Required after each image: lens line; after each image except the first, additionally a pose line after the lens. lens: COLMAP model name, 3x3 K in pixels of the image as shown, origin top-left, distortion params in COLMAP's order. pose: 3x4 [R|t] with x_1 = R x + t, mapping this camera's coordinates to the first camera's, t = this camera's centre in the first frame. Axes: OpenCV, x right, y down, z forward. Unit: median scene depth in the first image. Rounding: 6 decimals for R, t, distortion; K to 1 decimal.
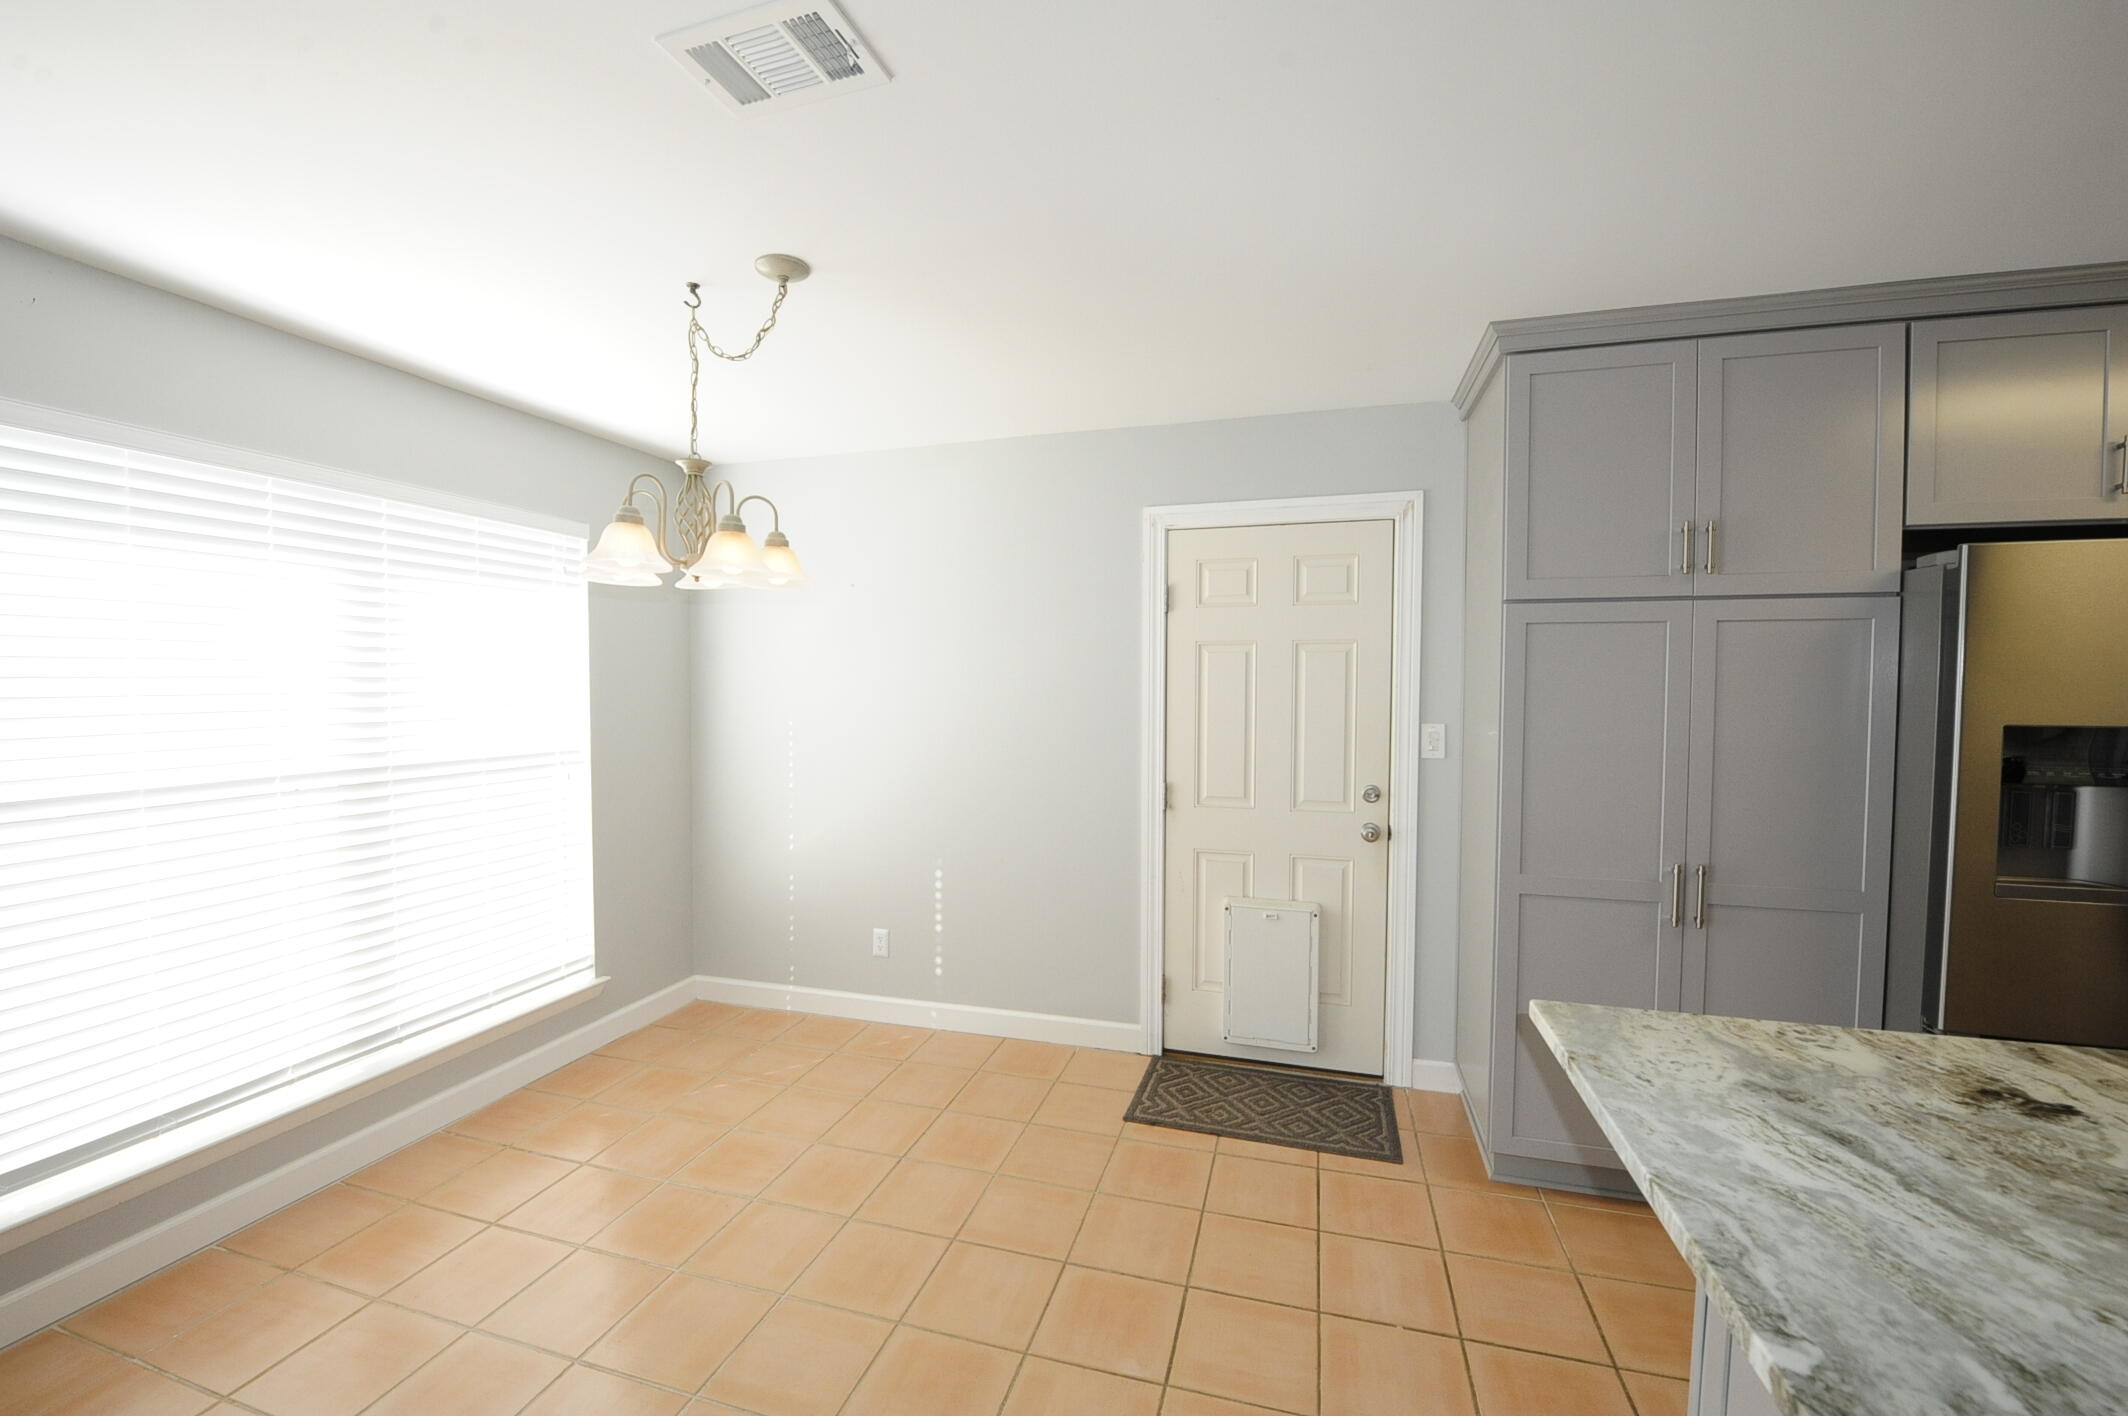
lens RADIAL K [[844.6, 0, 1063.3], [0, 844.6, 717.1], [0, 0, 1]] dist [-0.020680, -0.000078]
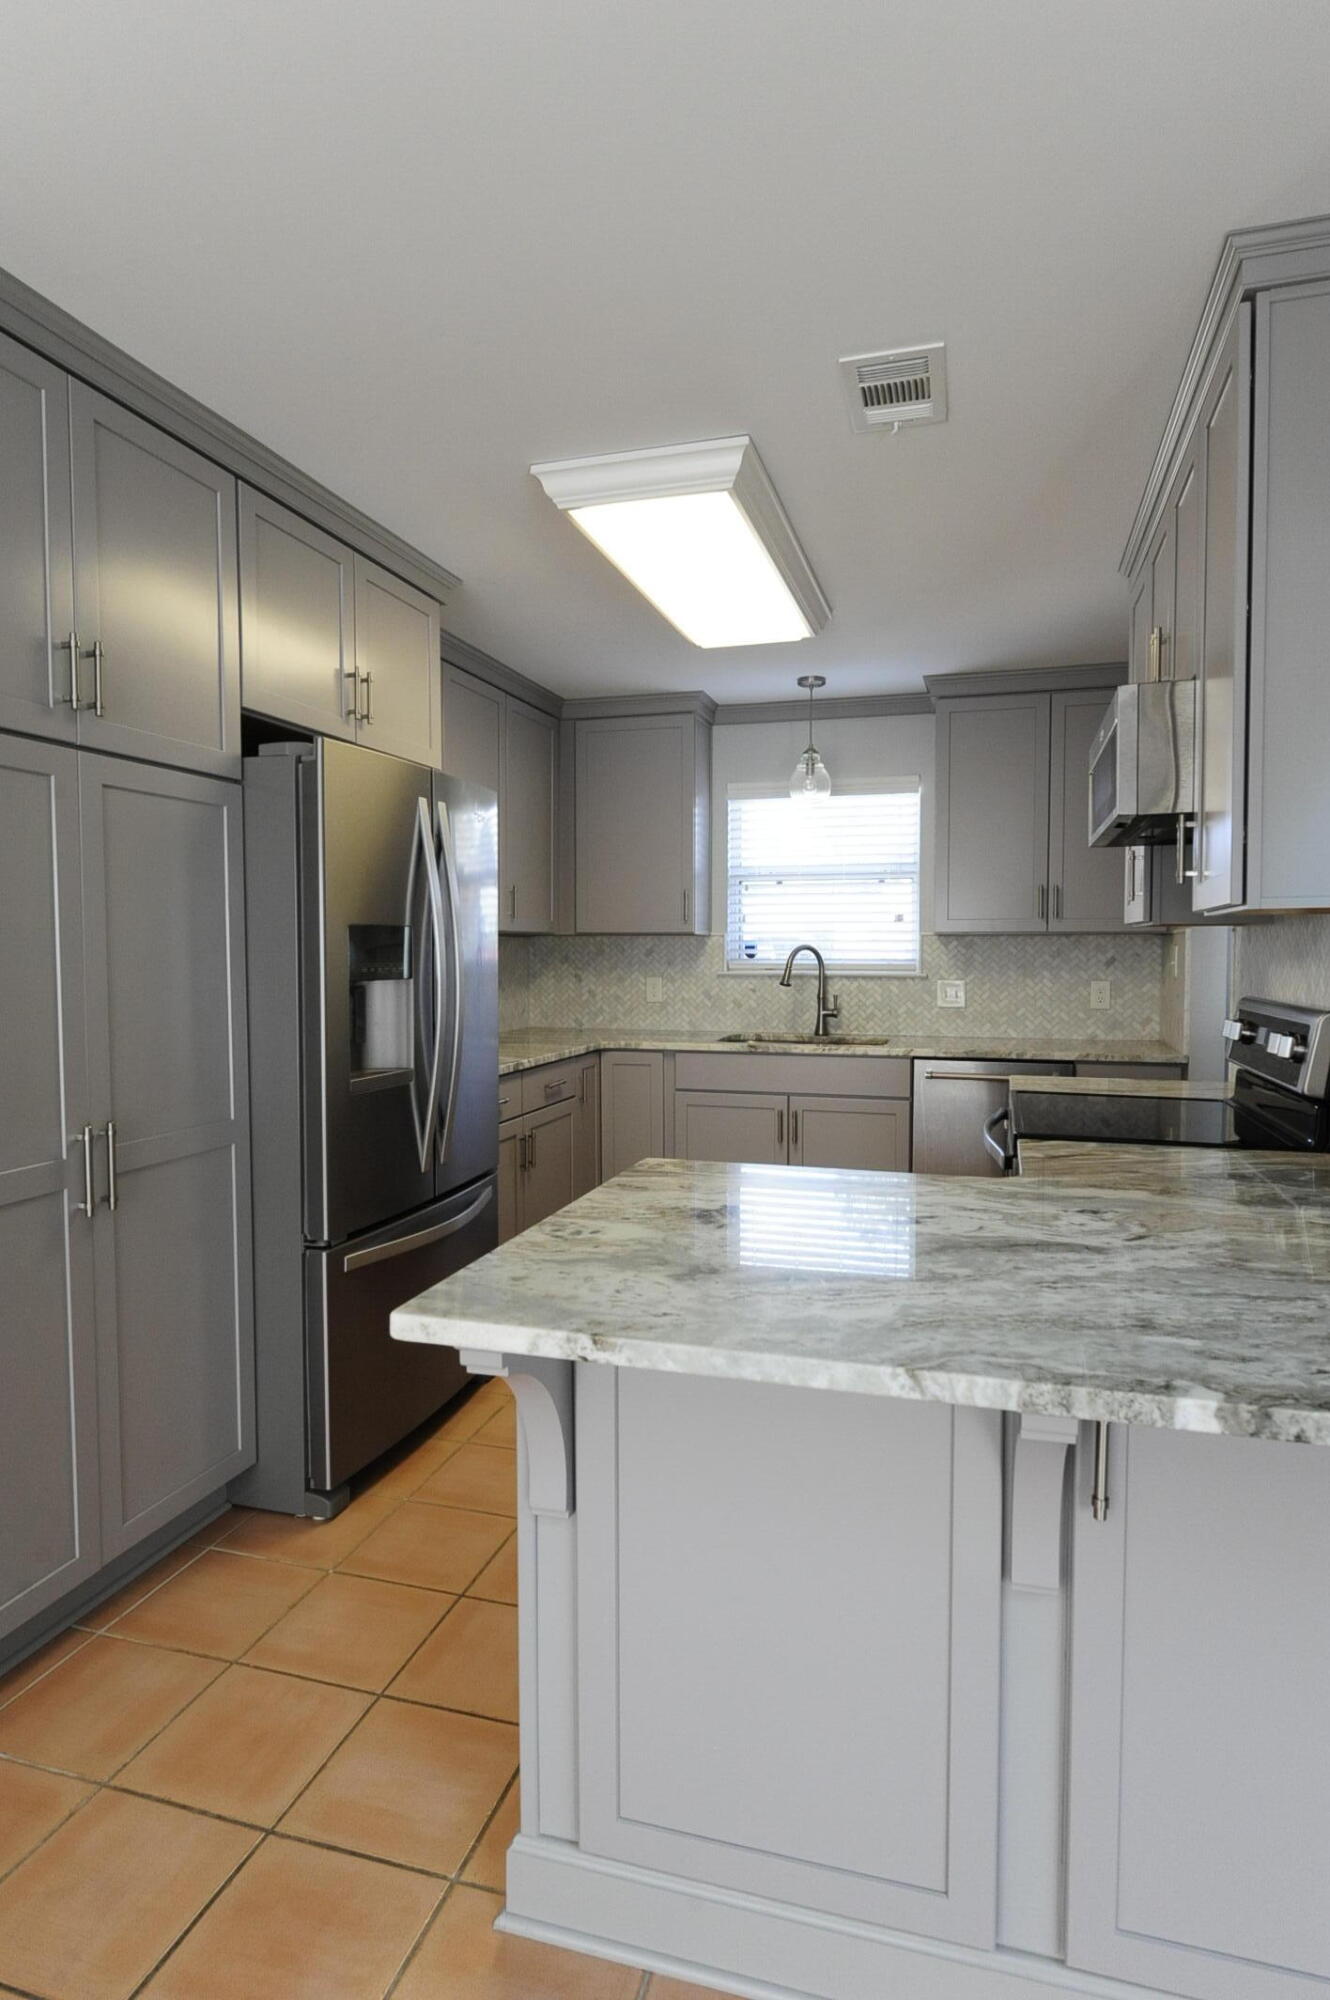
lens RADIAL K [[1081.5, 0, 670.3], [0, 1081.5, 998.7], [0, 0, 1]] dist [-0.003634, -0.000428]
pose [[-0.000360, -0.049591, 0.998770, -0.133411], [0.038713, 0.998020, 0.049568, 0.035423], [-0.999250, 0.038684, 0.001561, 0.413379]]
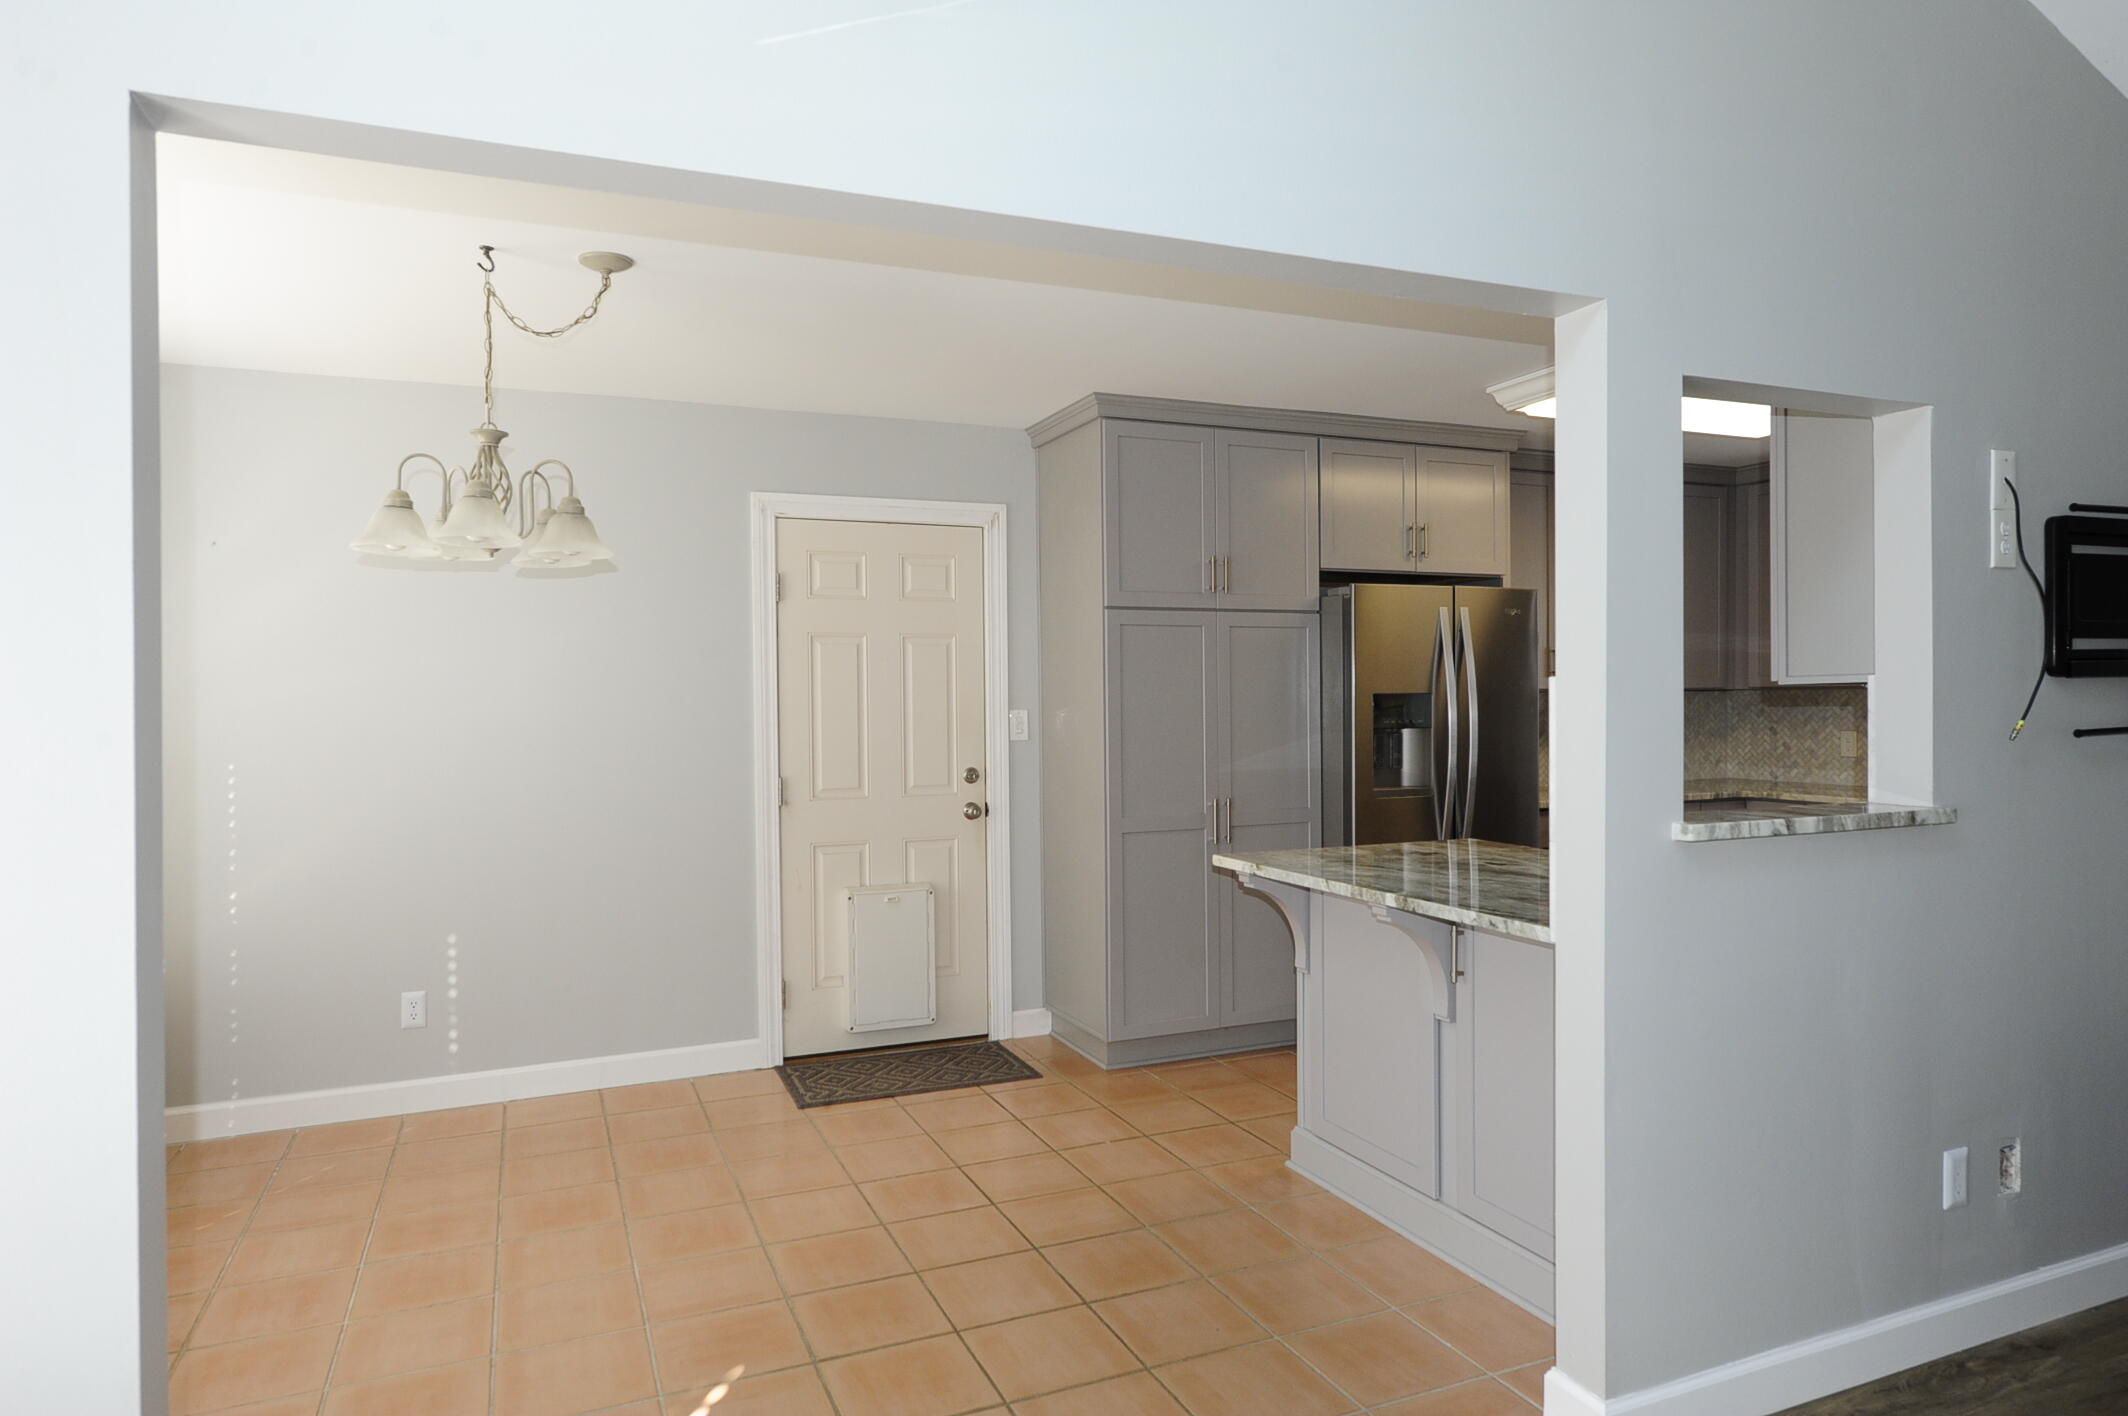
lens RADIAL K [[1271.7, 0, 1067.0], [0, 1271.7, 713.5], [0, 0, 1]] dist [-0.003049, -0.000023]
pose [[0.769424, -0.017278, 0.638505, -0.665604], [0.036396, 0.999196, -0.016820, 0.048582], [-0.637701, 0.036180, 0.769434, -0.397965]]
